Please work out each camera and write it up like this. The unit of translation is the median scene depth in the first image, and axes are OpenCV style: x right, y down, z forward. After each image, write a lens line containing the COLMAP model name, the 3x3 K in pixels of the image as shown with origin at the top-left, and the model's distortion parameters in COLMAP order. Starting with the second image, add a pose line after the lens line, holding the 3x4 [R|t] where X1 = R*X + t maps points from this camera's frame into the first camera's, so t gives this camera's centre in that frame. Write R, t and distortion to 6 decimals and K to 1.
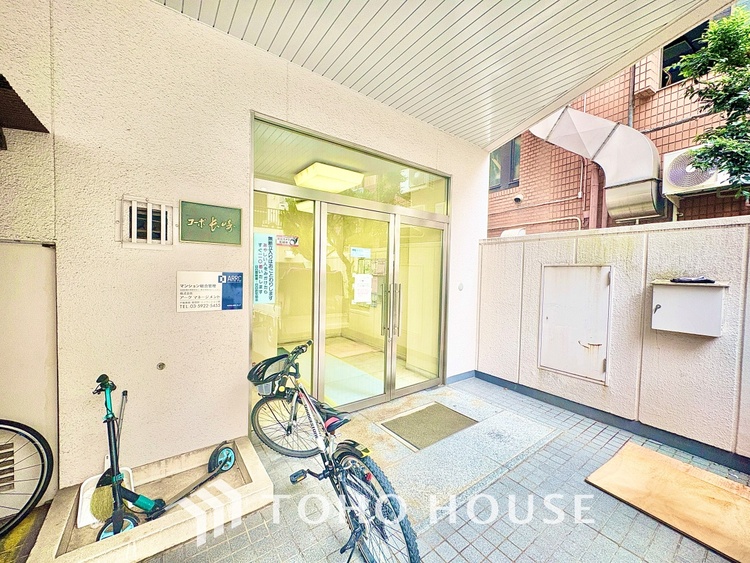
lens RADIAL K [[298.4, 0, 371.9], [0, 298.4, 277.3], [0, 0, 1]] dist [0.000941, 0.000183]
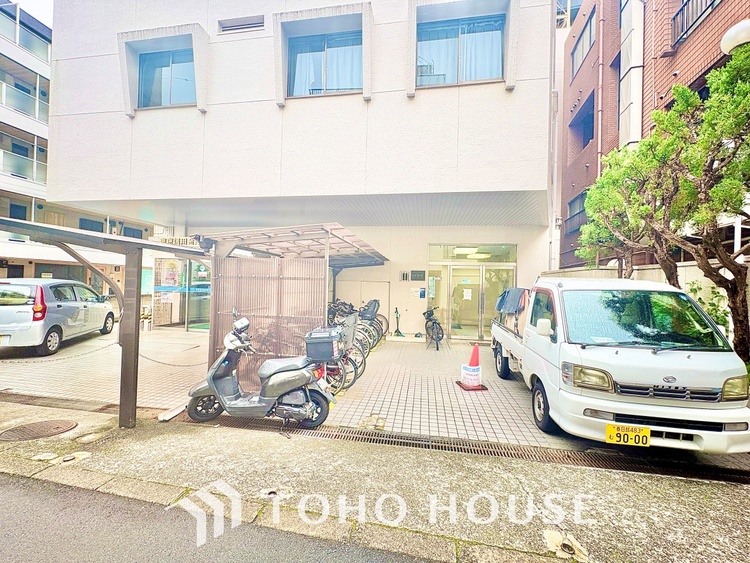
lens RADIAL K [[298.4, 0, 374.9], [0, 298.4, 280.4], [0, 0, 1]] dist [0.000941, 0.000183]
pose [[0.701806, -0.013837, -0.712234, 1.818585], [-0.019218, 0.999080, -0.038346, 0.041828], [0.712109, 0.040599, 0.700894, -2.096001]]
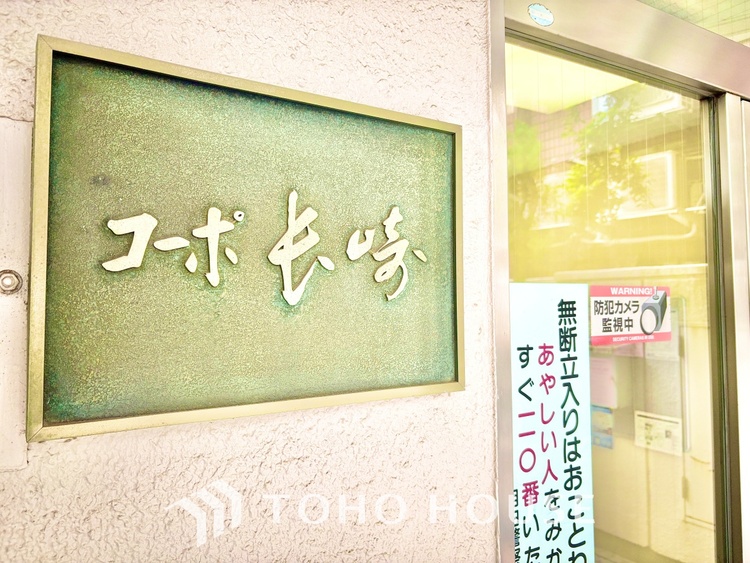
lens RADIAL K [[566.8, 0, 374.2], [0, 566.8, 280.7], [0, 0, 1]] dist [0.002666, -0.000101]
pose [[0.996245, -0.030534, -0.081012, -0.483533], [0.026032, 0.998088, -0.056068, -0.151300], [0.082569, 0.053748, 0.995135, 0.776060]]
